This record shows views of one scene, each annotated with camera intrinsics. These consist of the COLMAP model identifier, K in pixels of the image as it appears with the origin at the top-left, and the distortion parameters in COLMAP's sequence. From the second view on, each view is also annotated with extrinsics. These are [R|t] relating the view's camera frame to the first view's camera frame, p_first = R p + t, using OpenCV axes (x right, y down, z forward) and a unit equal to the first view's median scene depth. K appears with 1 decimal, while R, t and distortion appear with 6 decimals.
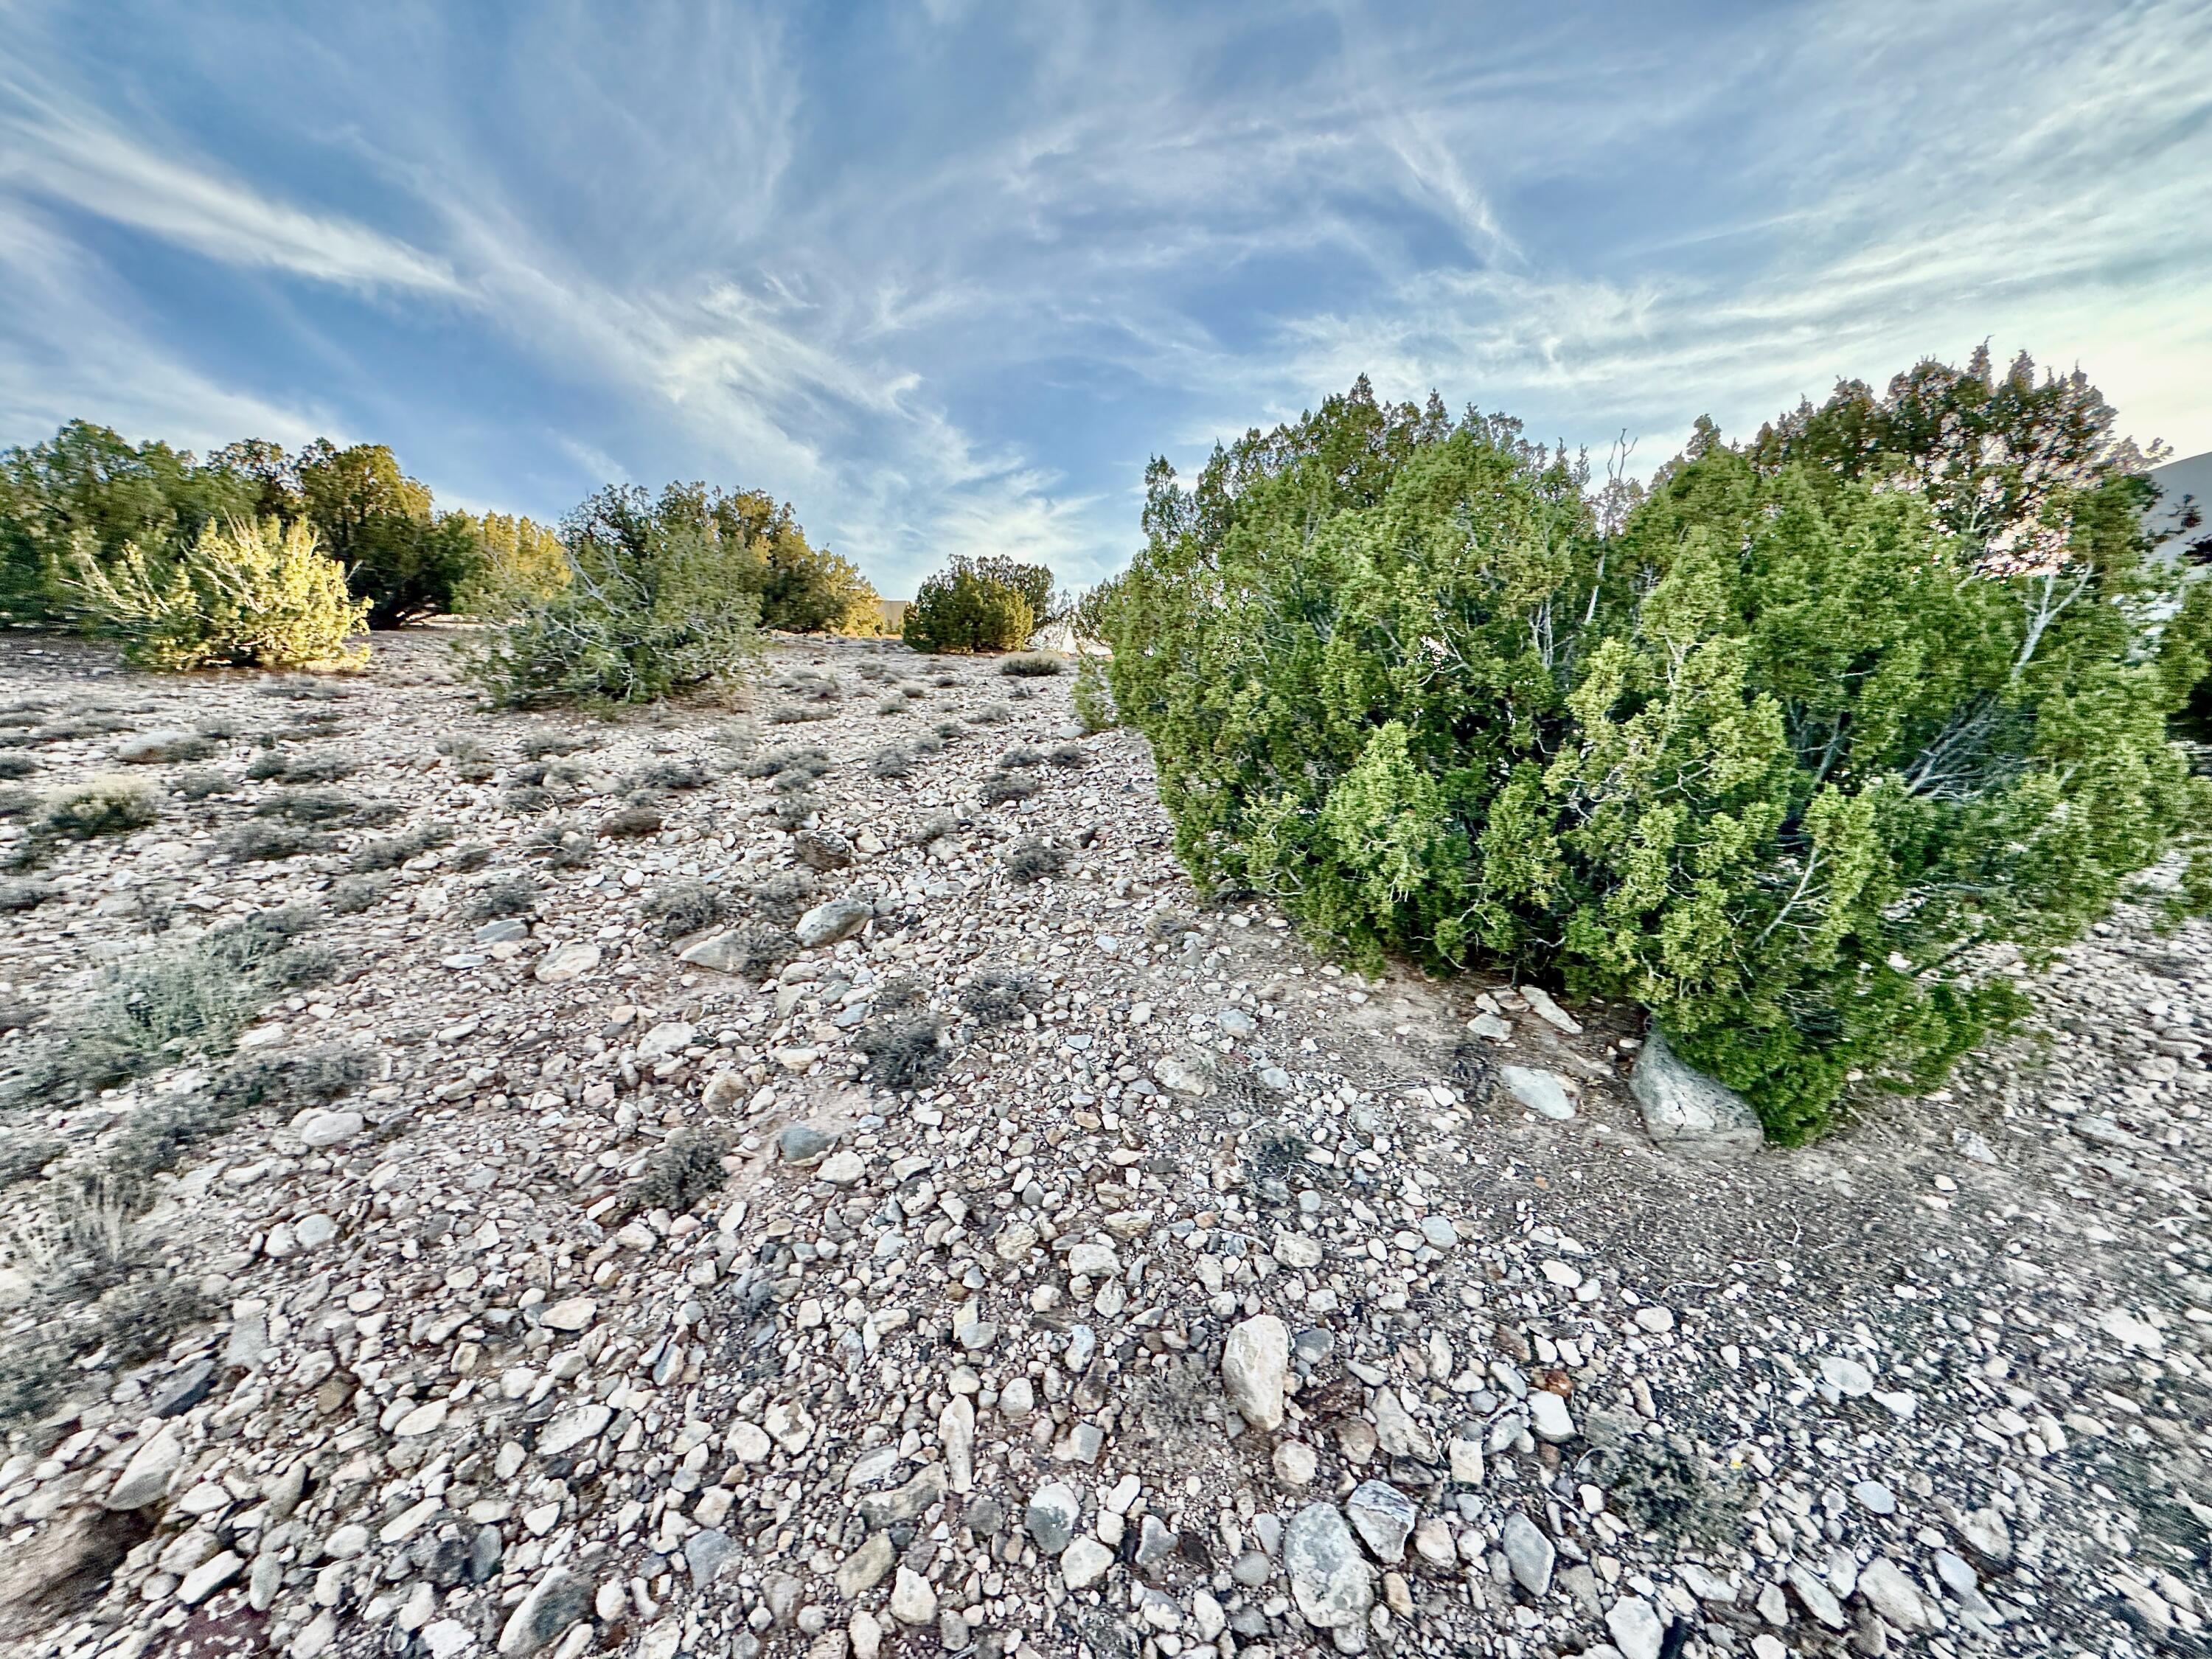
lens RADIAL K [[880.9, 0, 1103.3], [0, 880.9, 822.9], [0, 0, 1]] dist [-0.002677, 0.000447]
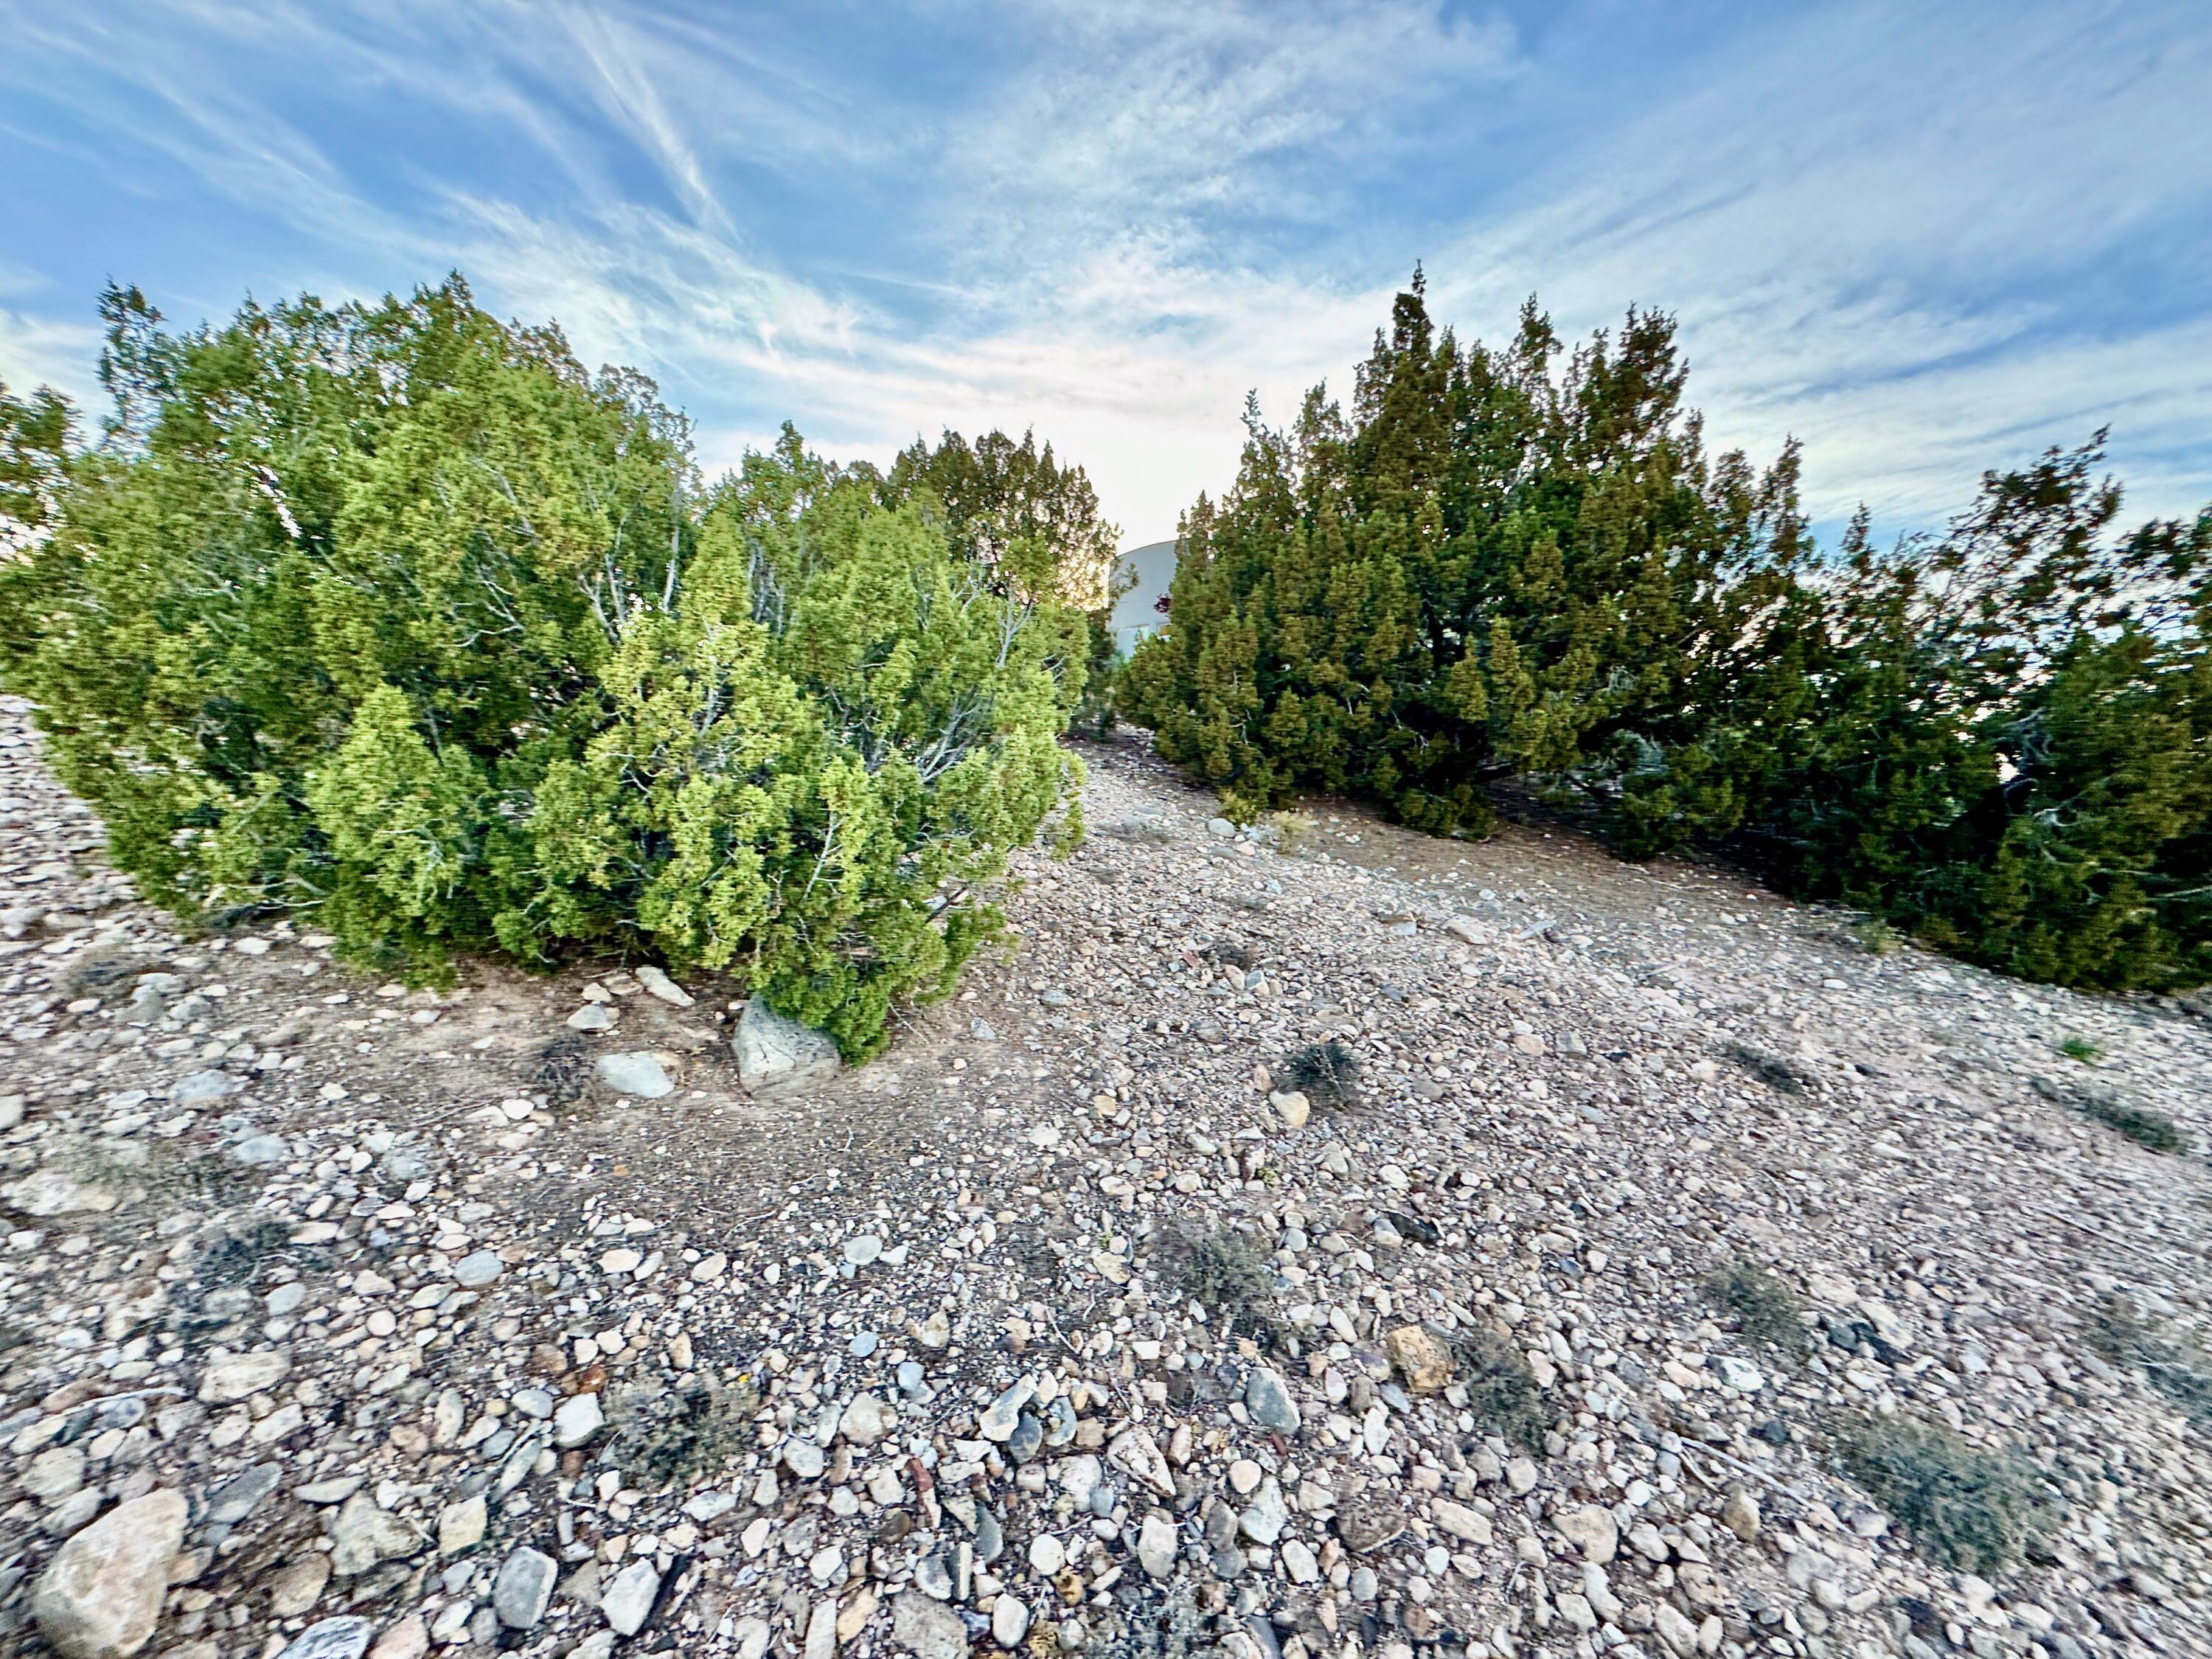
lens RADIAL K [[880.9, 0, 1103.3], [0, 880.9, 822.9], [0, 0, 1]] dist [-0.002677, 0.000447]
pose [[0.692713, -0.061835, 0.718557, 0.211462], [0.040353, 0.998080, 0.046987, 0.001374], [-0.720083, -0.003553, 0.693879, -0.063506]]
